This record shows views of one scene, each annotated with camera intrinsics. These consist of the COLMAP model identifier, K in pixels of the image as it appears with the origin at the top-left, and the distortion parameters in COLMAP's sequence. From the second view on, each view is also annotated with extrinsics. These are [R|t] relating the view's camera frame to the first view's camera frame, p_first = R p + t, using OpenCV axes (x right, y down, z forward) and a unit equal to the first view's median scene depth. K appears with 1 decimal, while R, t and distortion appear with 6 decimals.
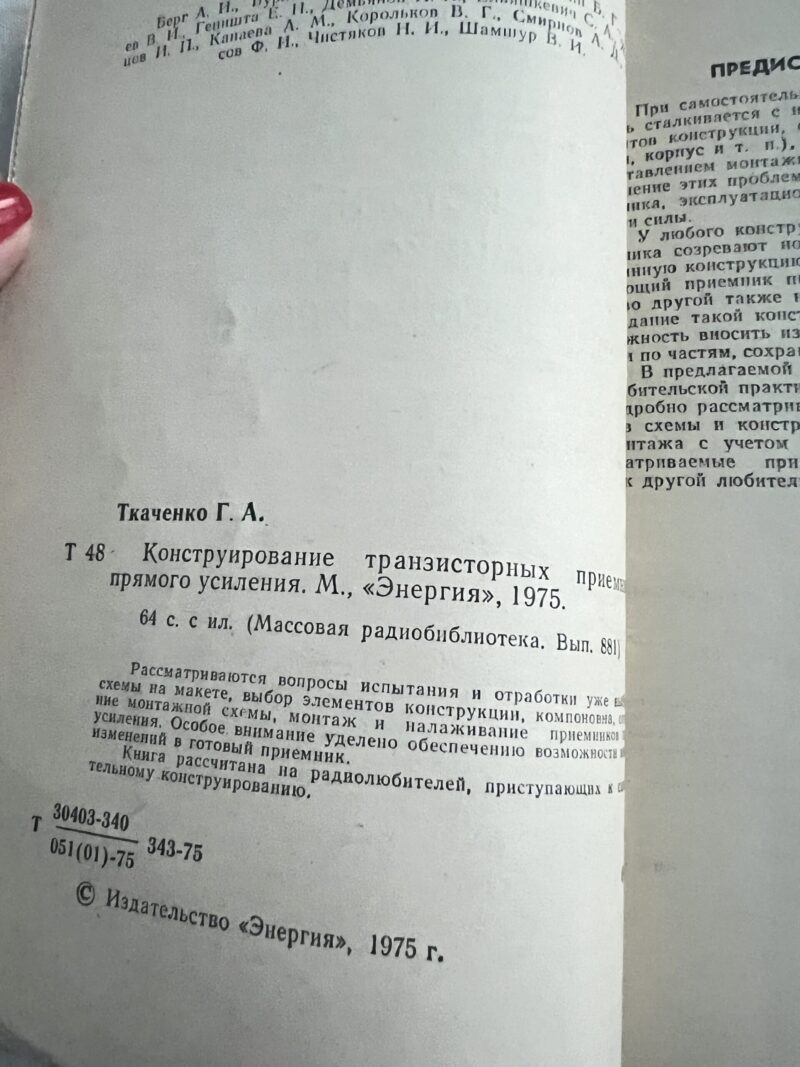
lens RADIAL K [[816.4, 0, 393.5], [0, 816.4, 537.9], [0, 0, 1]] dist [0.006249, -0.004368]
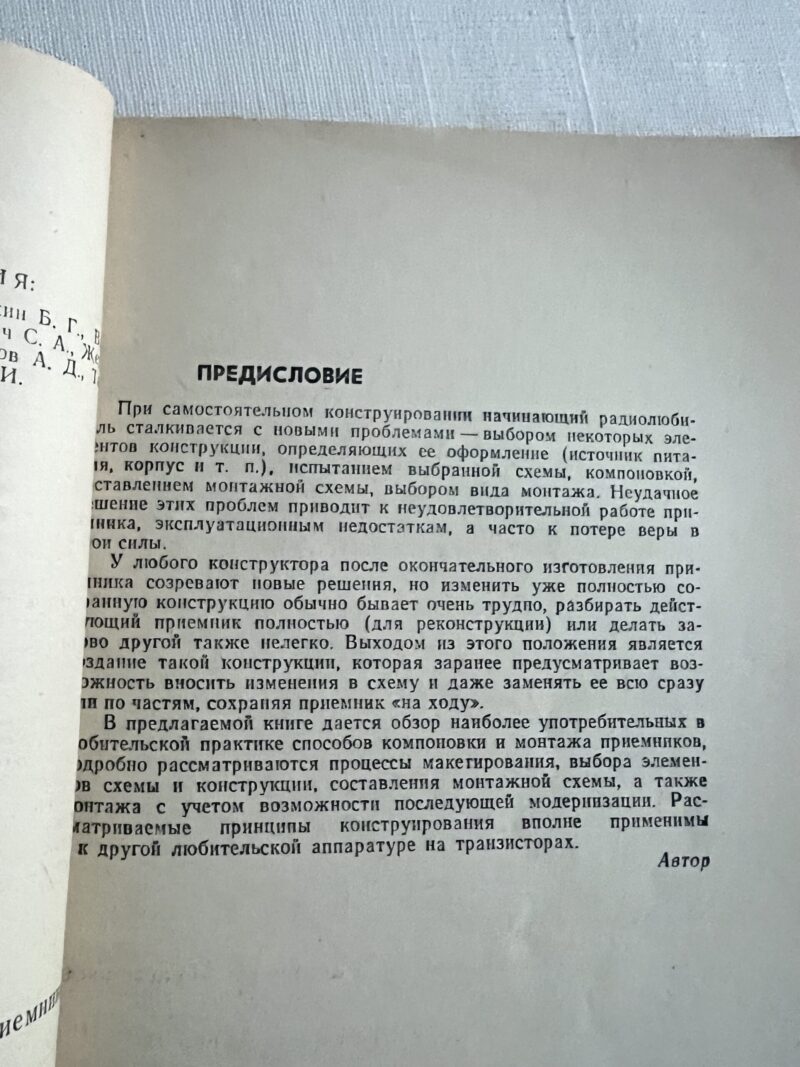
lens RADIAL K [[816.4, 0, 404.0], [0, 816.4, 536.9], [0, 0, 1]] dist [0.006249, -0.004368]
pose [[0.963005, -0.019366, 0.268787, 0.387131], [-0.002215, 0.996812, 0.079756, -0.490915], [-0.269474, -0.077400, 0.959892, 0.023344]]
